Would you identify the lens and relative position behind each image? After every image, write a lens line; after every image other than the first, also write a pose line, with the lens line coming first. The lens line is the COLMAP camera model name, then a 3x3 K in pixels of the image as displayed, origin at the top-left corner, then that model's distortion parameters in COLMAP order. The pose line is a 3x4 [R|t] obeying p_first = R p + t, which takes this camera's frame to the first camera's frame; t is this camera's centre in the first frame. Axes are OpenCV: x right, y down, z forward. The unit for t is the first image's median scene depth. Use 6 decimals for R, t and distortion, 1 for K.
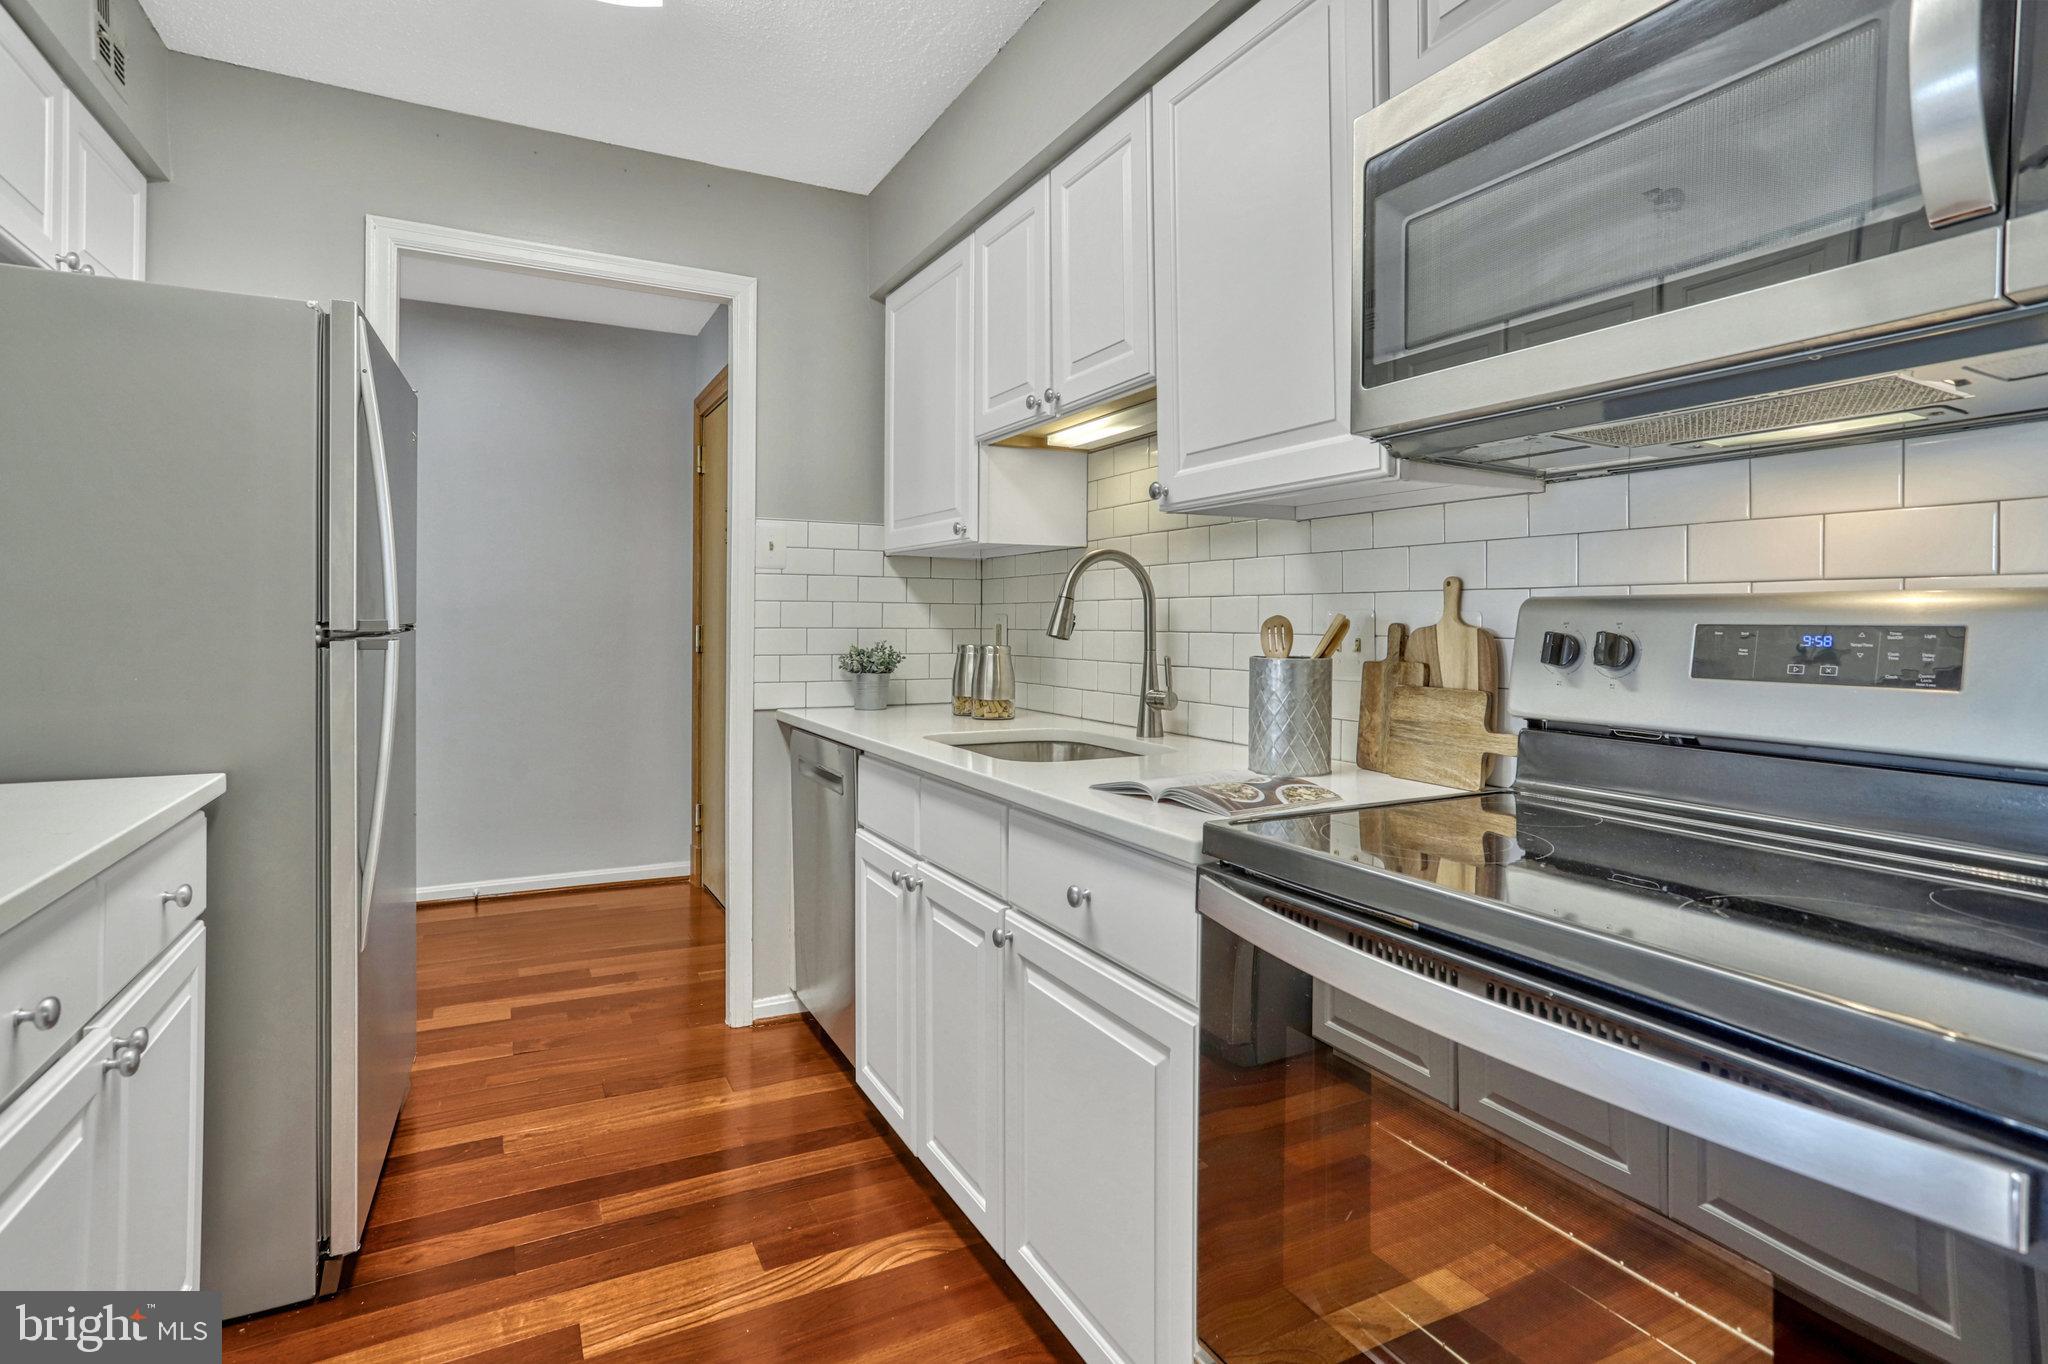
lens RADIAL K [[1023.7, 0, 1010.6], [0, 1023.7, 641.6], [0, 0, 1]] dist [-0.033710, 0.034744]
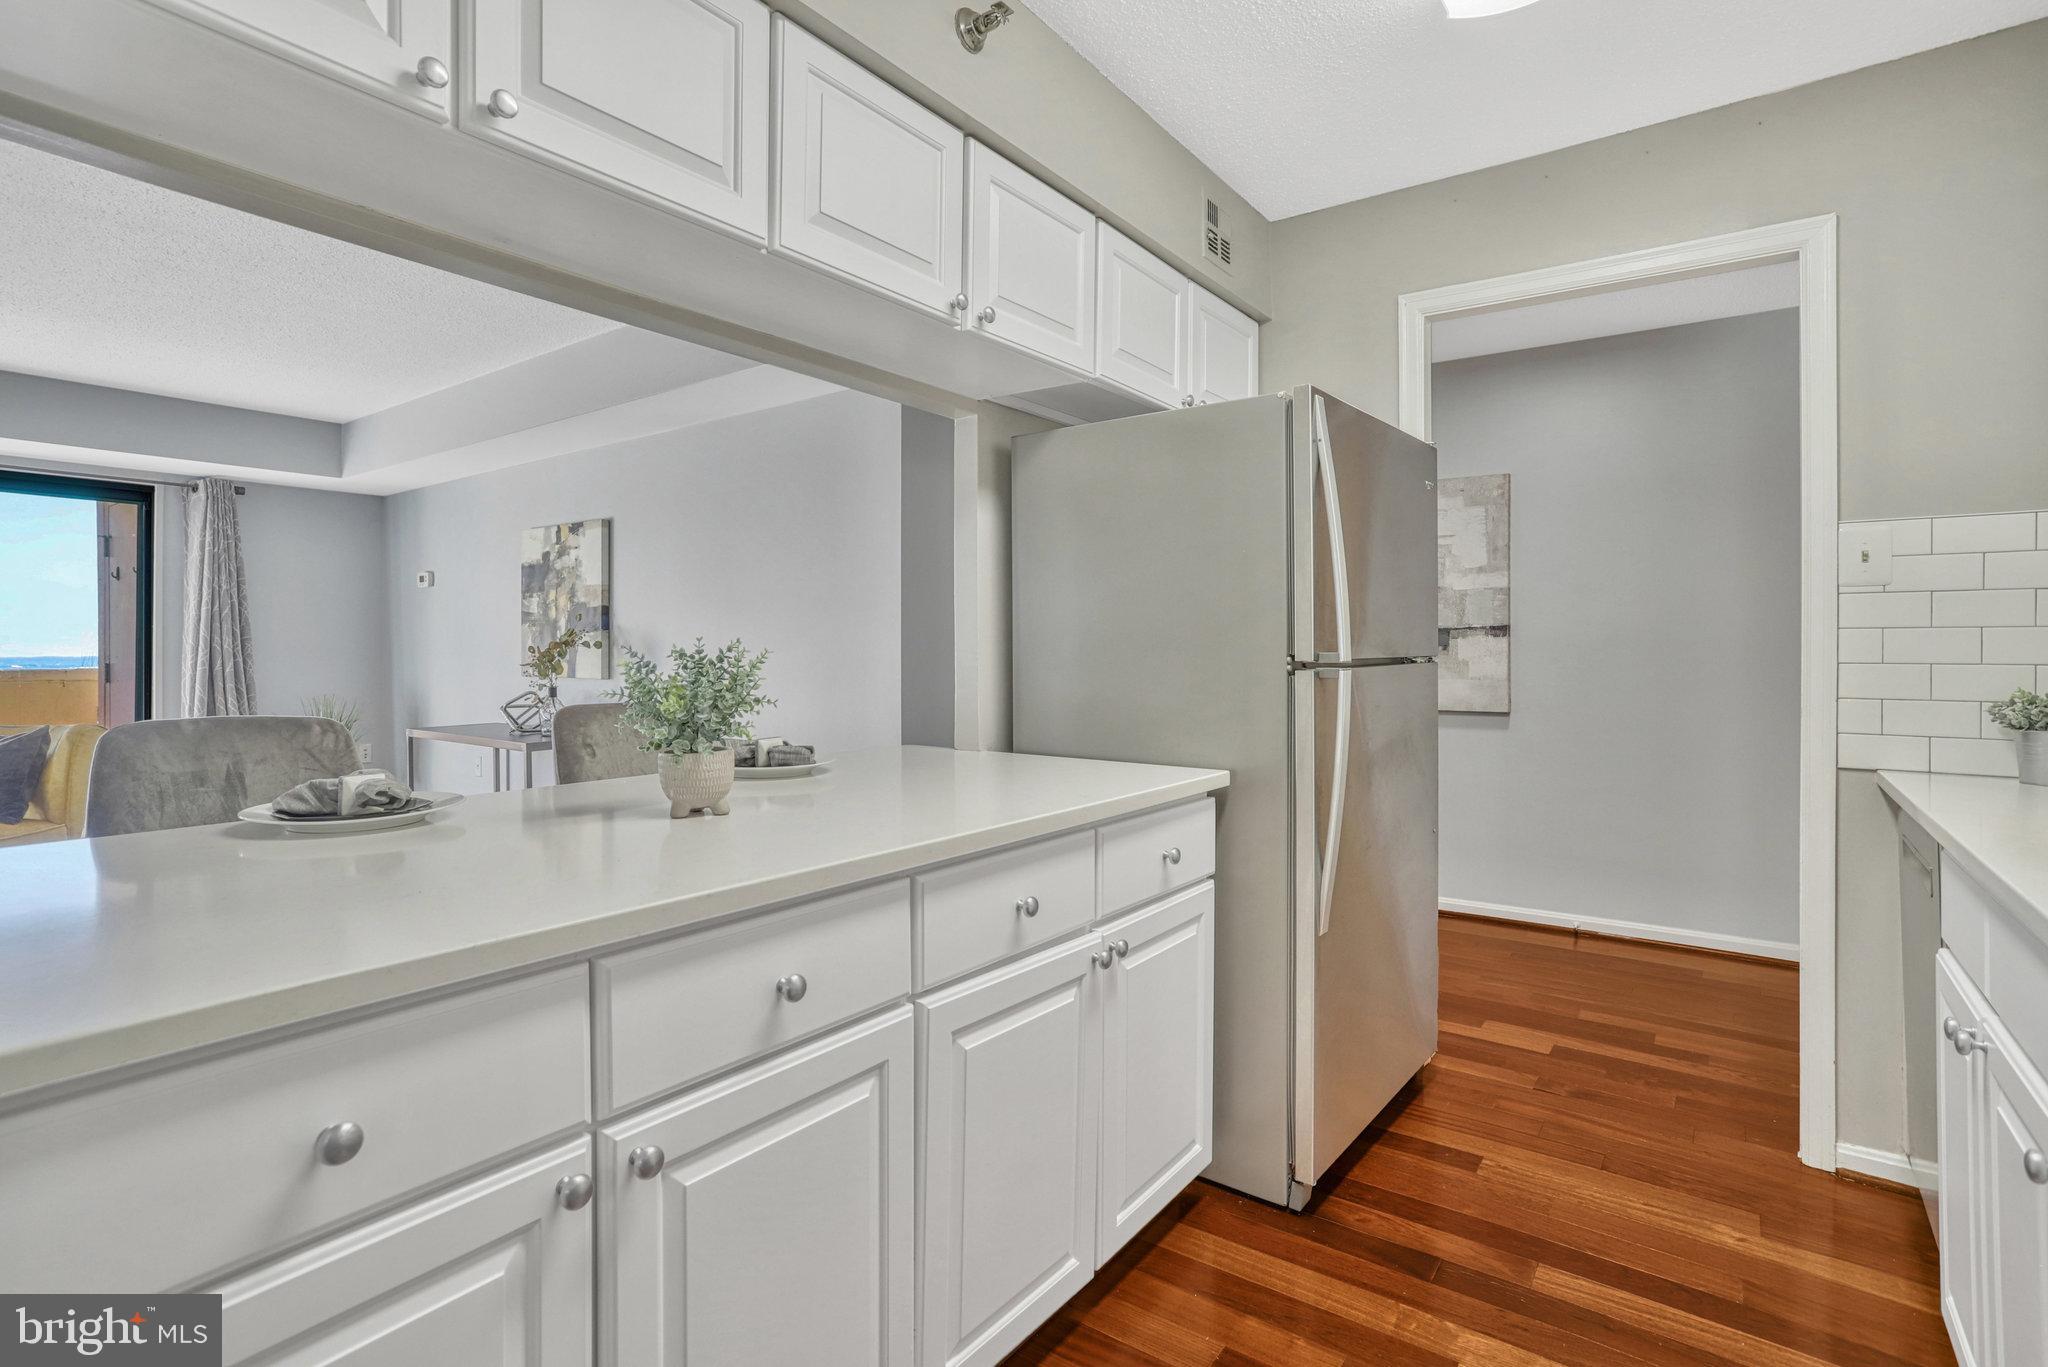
lens RADIAL K [[997.5, 0, 1026.3], [0, 997.5, 671.6], [0, 0, 1]] dist [-0.020684, 0.024371]
pose [[0.472116, 0.015018, -0.881408, 0.149991], [-0.018228, 0.999807, 0.007272, -0.001159], [0.881348, 0.012633, 0.472299, 0.110199]]
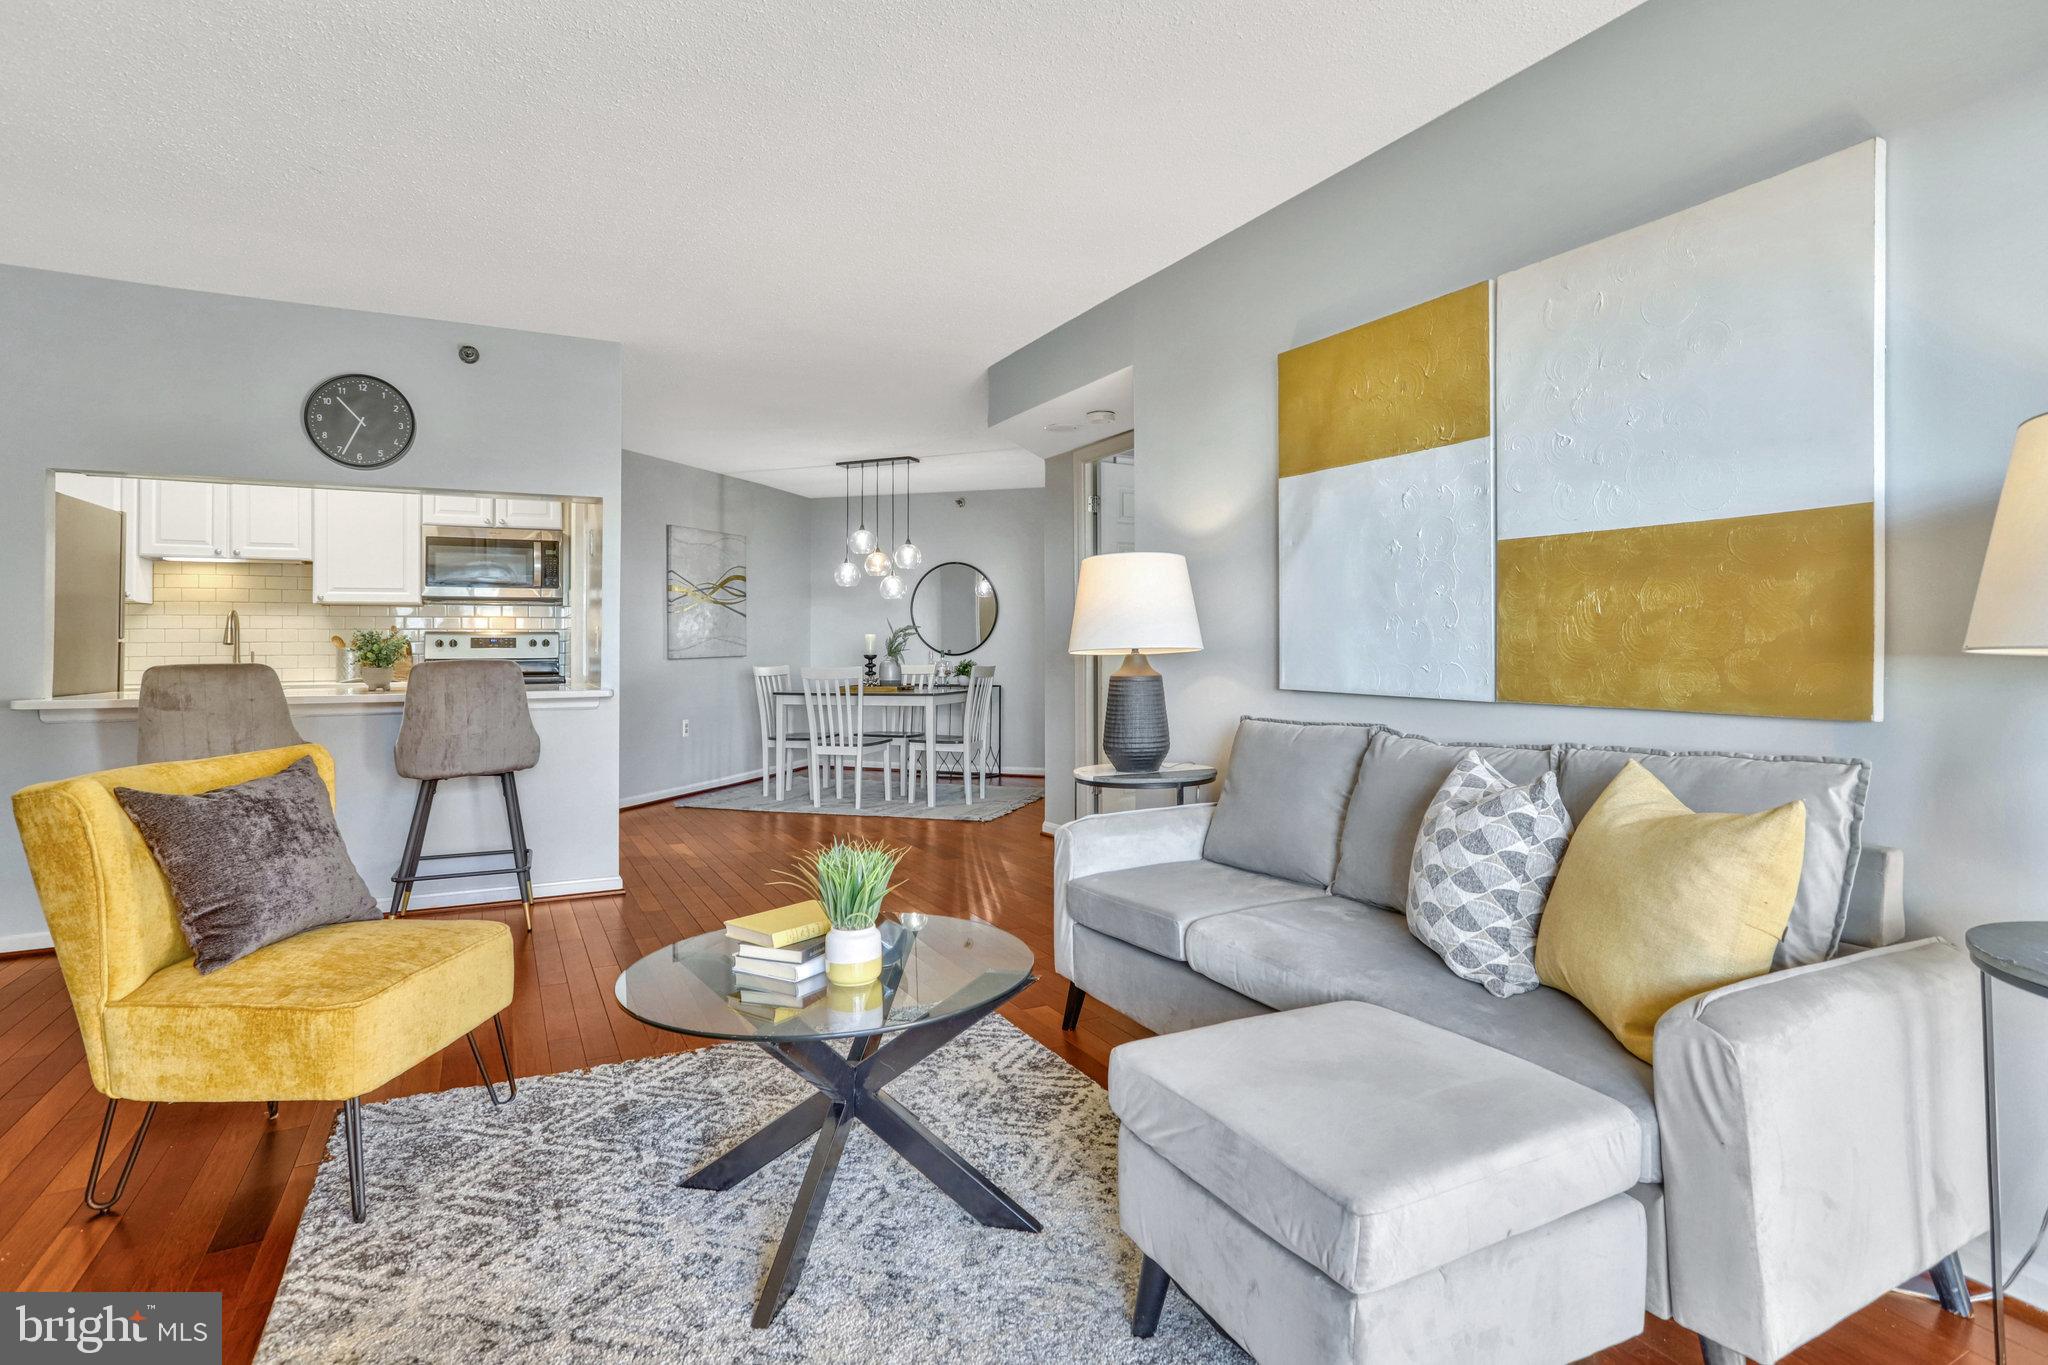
lens RADIAL K [[1023.7, 0, 1010.6], [0, 1023.7, 642.1], [0, 0, 1]] dist [-0.033710, 0.034744]
pose [[-0.019344, -0.011401, 0.999748, -2.118729], [0.023785, 0.999647, 0.011860, 0.004369], [-0.999530, 0.024009, -0.019066, -0.763526]]
